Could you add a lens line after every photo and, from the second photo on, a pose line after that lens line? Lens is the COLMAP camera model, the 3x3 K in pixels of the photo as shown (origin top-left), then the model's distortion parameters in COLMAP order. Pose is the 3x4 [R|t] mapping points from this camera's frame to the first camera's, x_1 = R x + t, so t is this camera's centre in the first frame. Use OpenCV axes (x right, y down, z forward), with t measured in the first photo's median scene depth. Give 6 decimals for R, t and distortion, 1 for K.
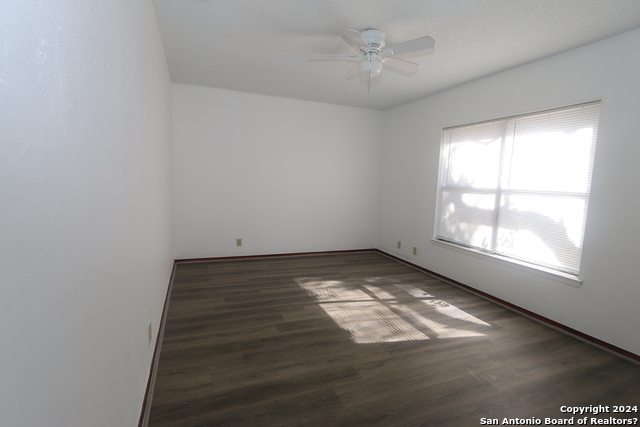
lens RADIAL K [[324.2, 0, 321.1], [0, 324.2, 214.0], [0, 0, 1]] dist [-0.017990, 0.003225]
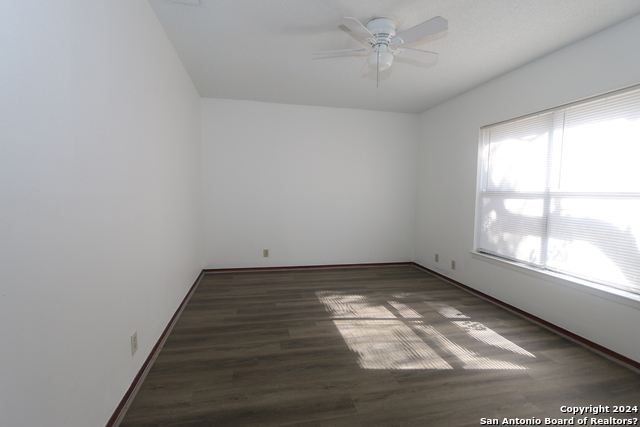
lens RADIAL K [[324.2, 0, 318.2], [0, 324.2, 212.1], [0, 0, 1]] dist [-0.017990, 0.003225]
pose [[0.985885, -0.009352, -0.167165, 0.109749], [0.001586, 0.998916, -0.046532, 0.014158], [0.167419, 0.045610, 0.984830, 0.078471]]
